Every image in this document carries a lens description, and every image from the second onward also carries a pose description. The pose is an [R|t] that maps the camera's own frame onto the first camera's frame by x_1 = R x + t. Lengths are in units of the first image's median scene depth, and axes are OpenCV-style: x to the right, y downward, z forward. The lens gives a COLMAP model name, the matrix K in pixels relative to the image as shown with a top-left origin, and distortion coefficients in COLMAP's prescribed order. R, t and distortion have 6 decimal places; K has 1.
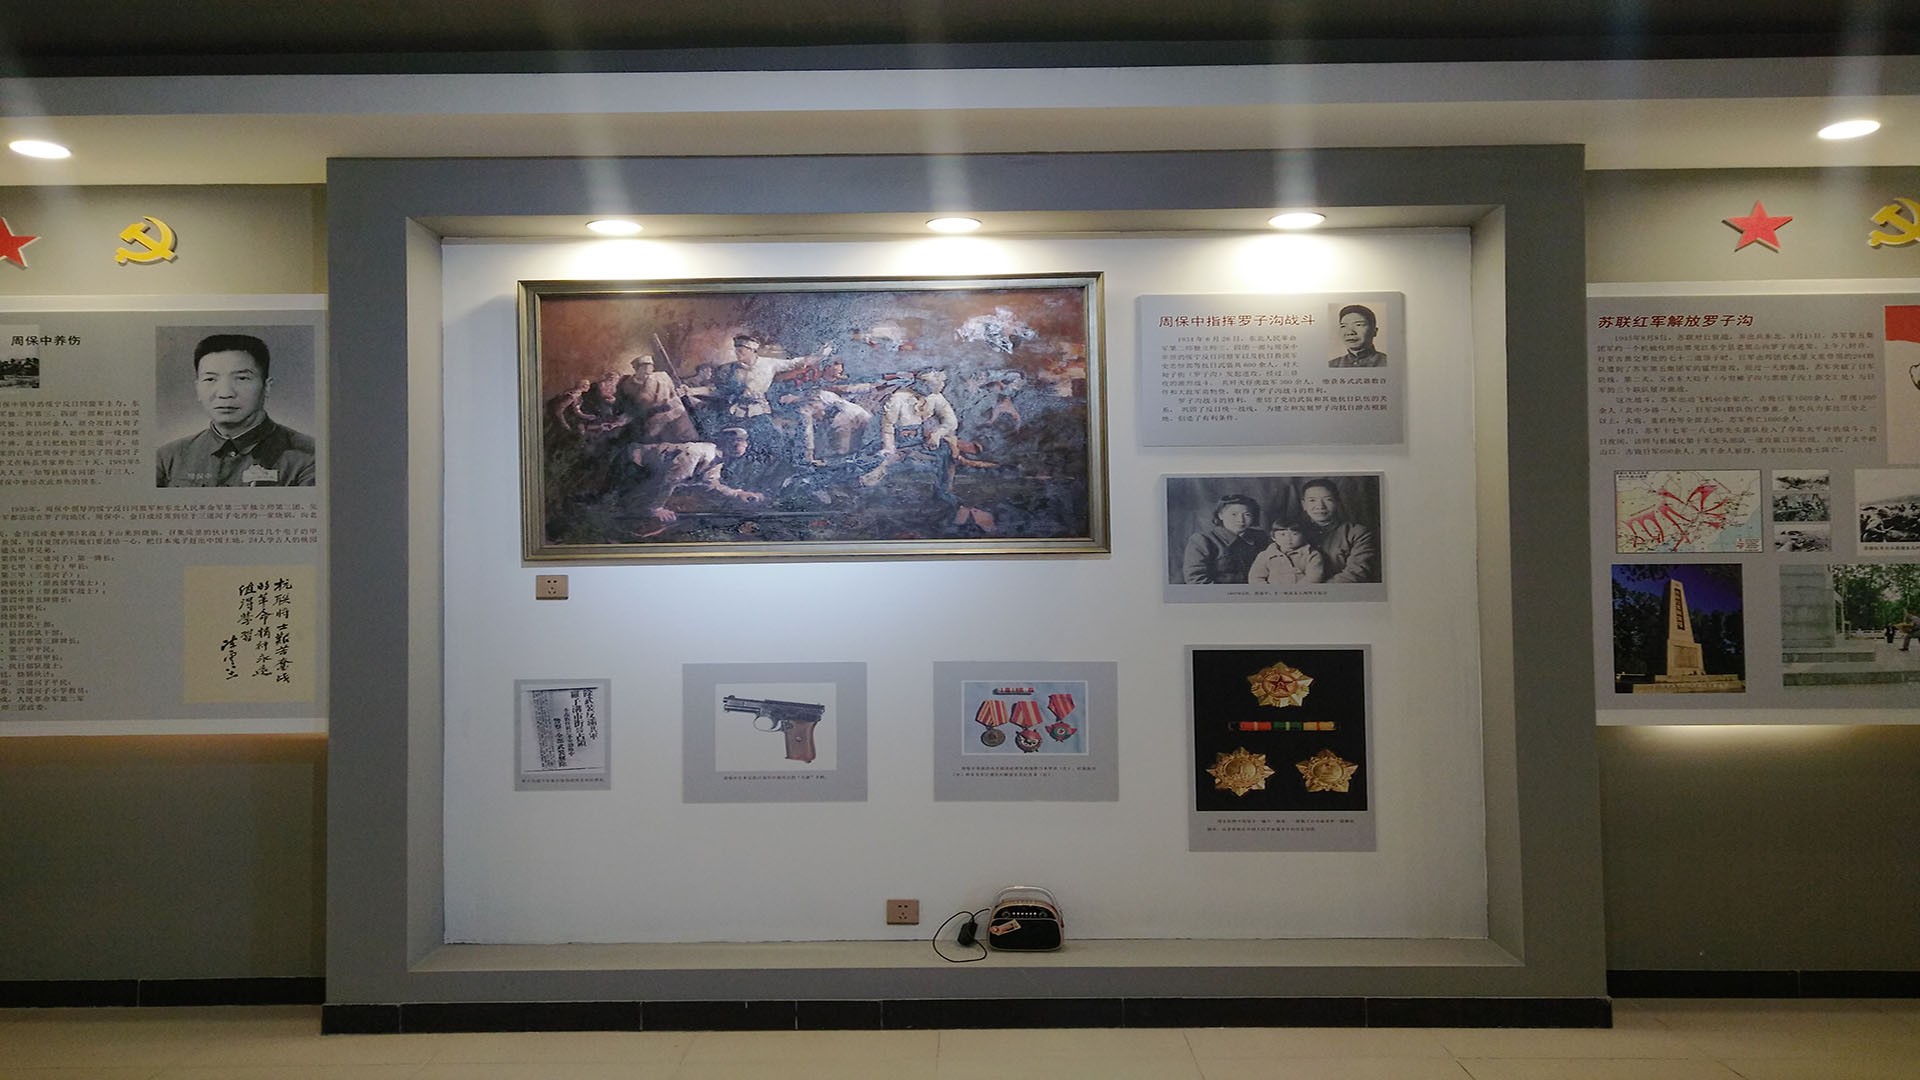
lens RADIAL K [[1451.6, 0, 960.5], [0, 1451.6, 534.1], [0, 0, 1]] dist [0.025621, -0.006834]
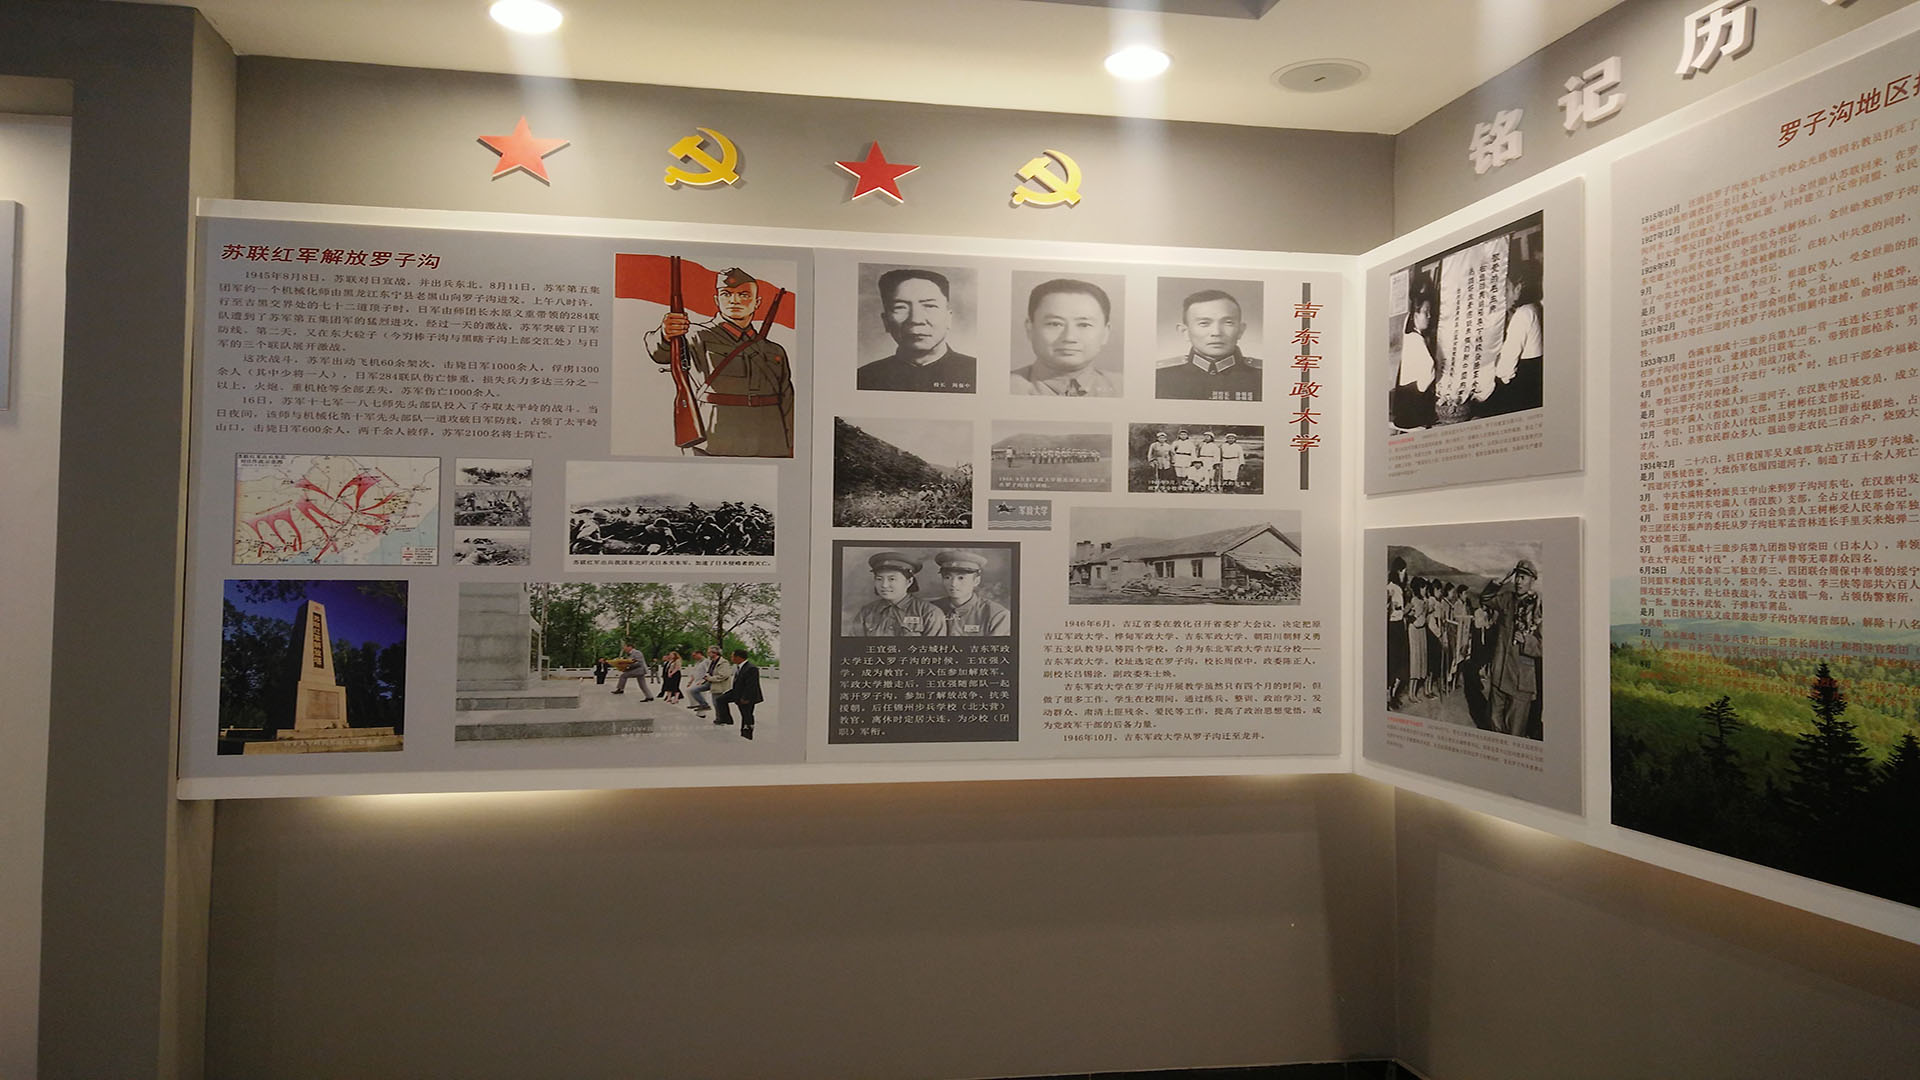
lens RADIAL K [[1451.6, 0, 963.9], [0, 1451.6, 532.4], [0, 0, 1]] dist [0.025621, -0.006834]
pose [[0.978486, 0.018053, 0.205520, 0.659306], [-0.016855, 0.999829, -0.007578, -0.003821], [-0.205622, 0.003951, 0.978624, 0.200567]]
